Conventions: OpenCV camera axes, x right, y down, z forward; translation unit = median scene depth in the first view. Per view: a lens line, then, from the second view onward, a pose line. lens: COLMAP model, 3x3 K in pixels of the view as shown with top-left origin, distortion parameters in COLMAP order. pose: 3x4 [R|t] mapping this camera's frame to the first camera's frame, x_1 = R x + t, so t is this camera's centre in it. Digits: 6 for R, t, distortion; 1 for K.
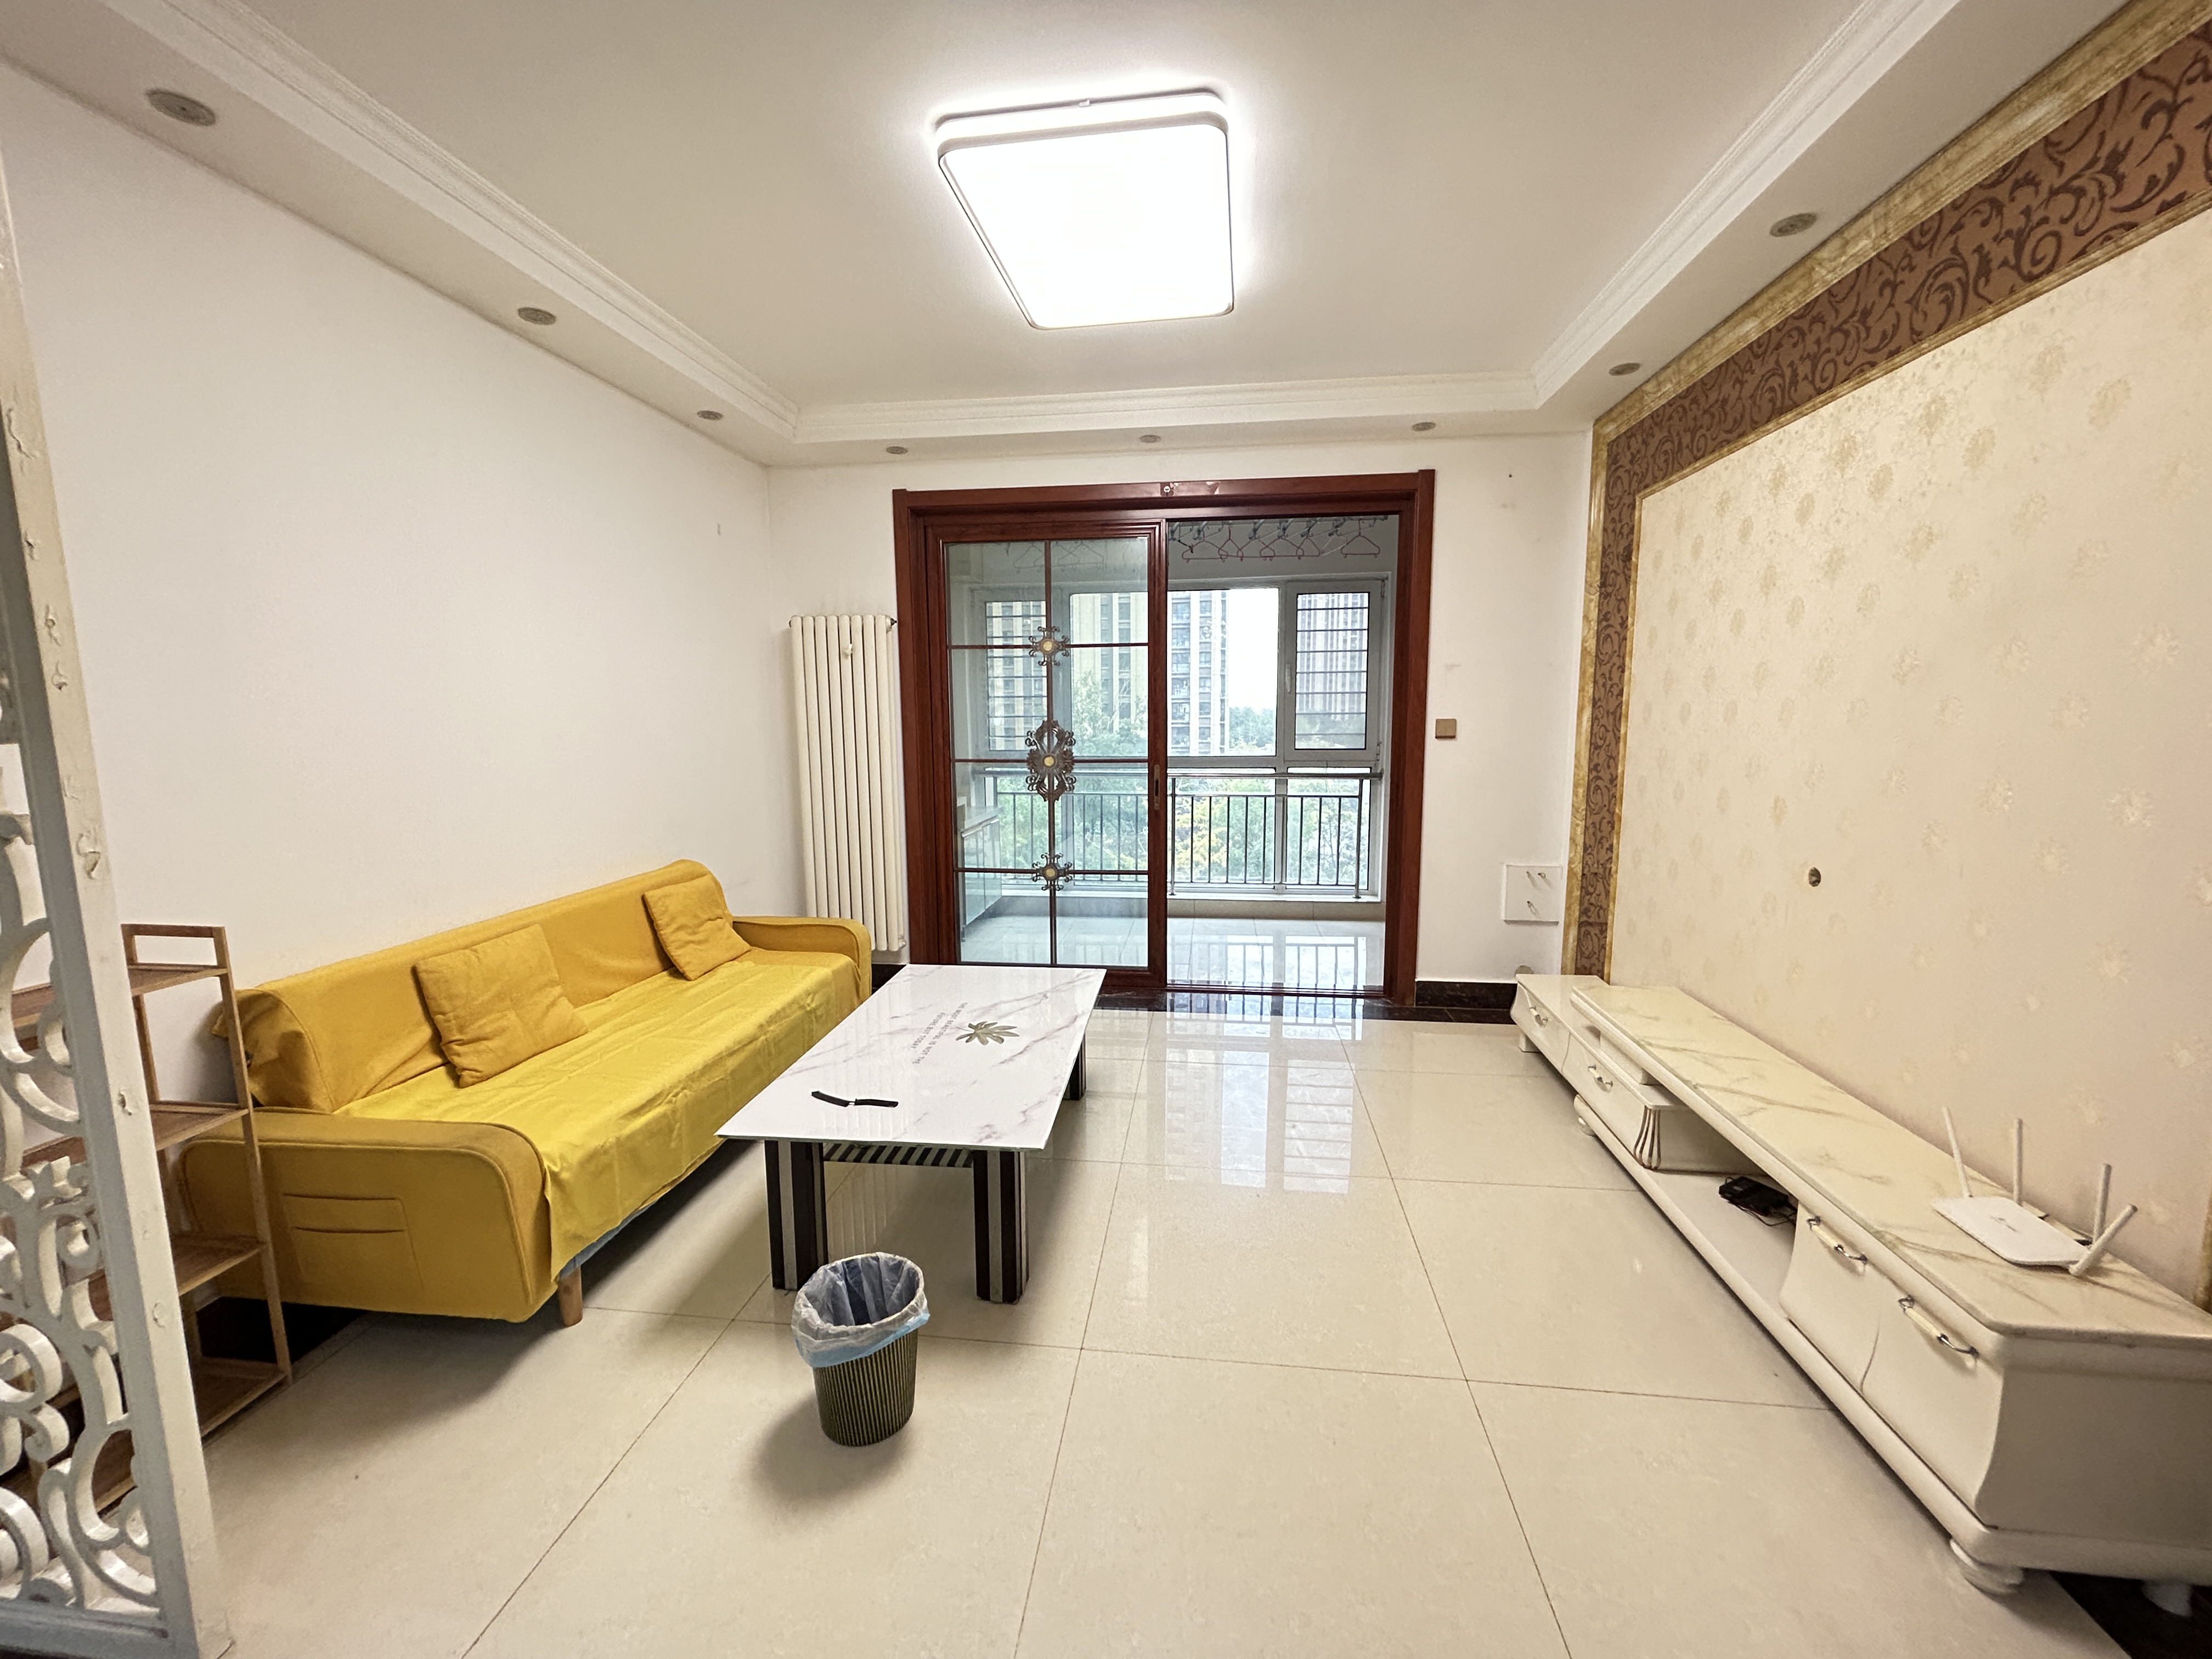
lens RADIAL K [[892.6, 0, 1106.0], [0, 892.6, 829.5], [0, 0, 1]] dist [-0.001290, -0.000424]
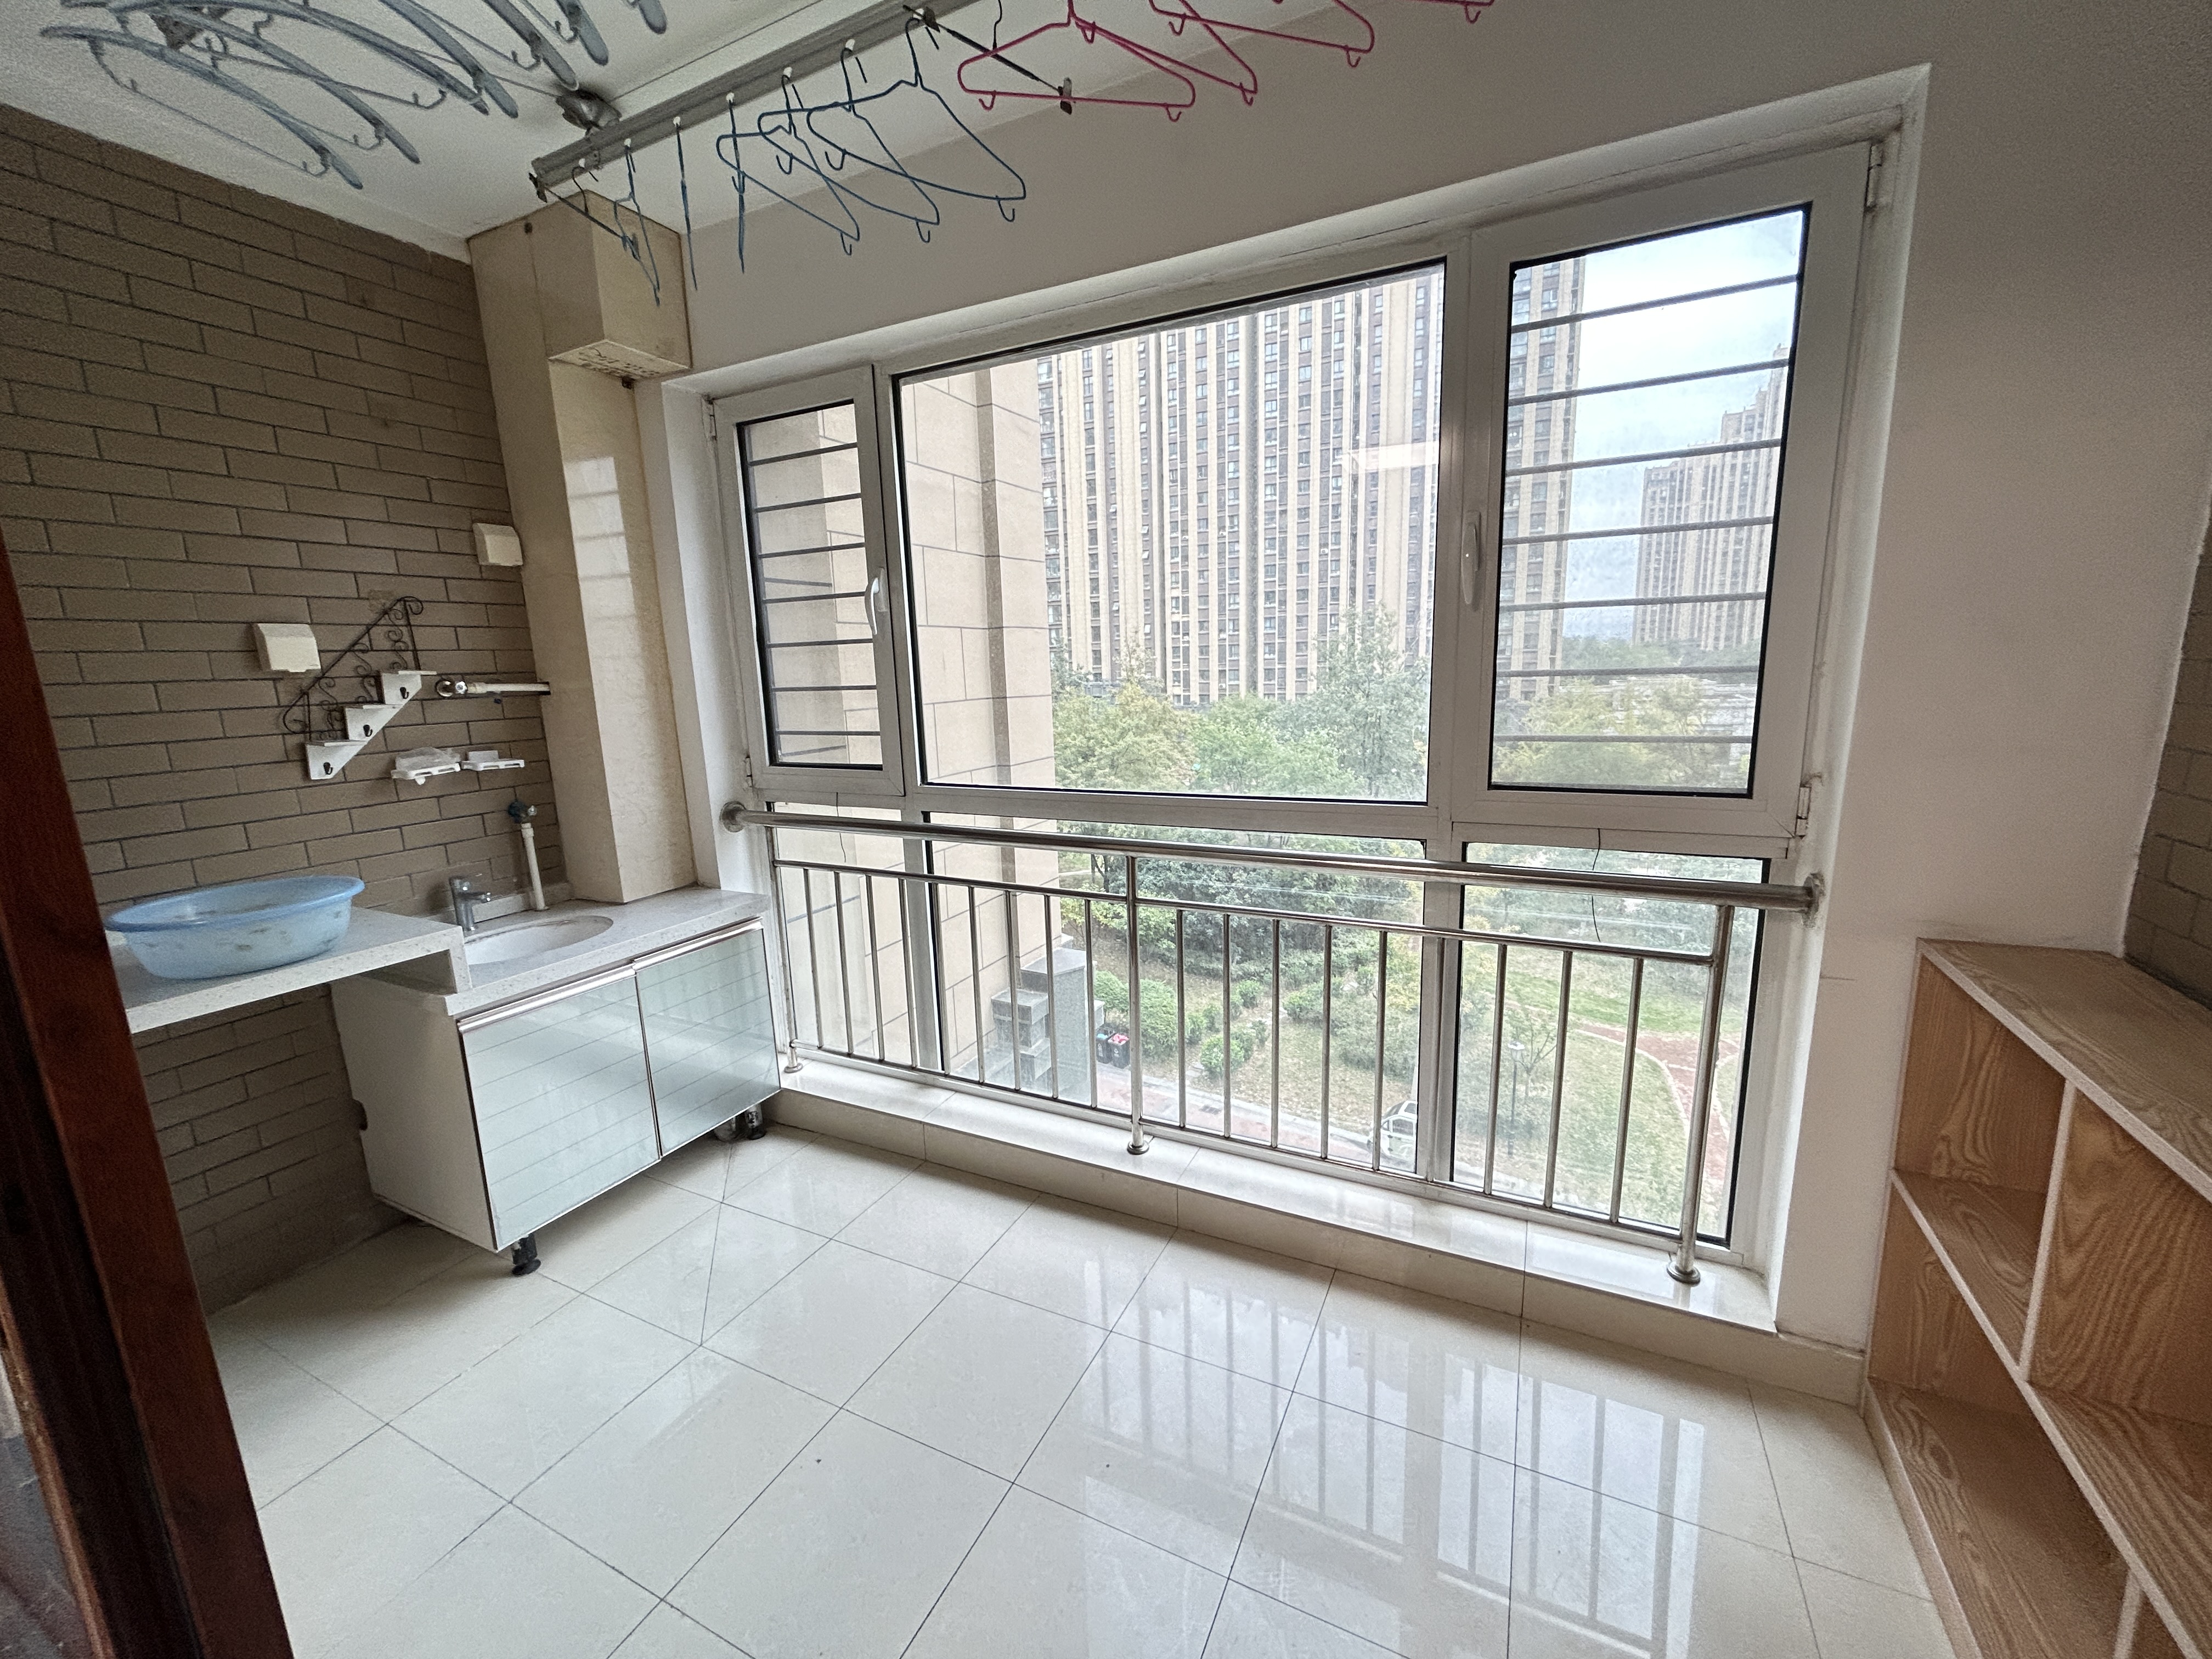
lens RADIAL K [[892.6, 0, 1106.0], [0, 892.6, 829.5], [0, 0, 1]] dist [-0.001290, -0.000424]
pose [[0.946853, 0.033700, -0.319897, 0.186733], [-0.012592, 0.997618, 0.067824, -0.095487], [0.321421, -0.060192, 0.945022, 0.661089]]
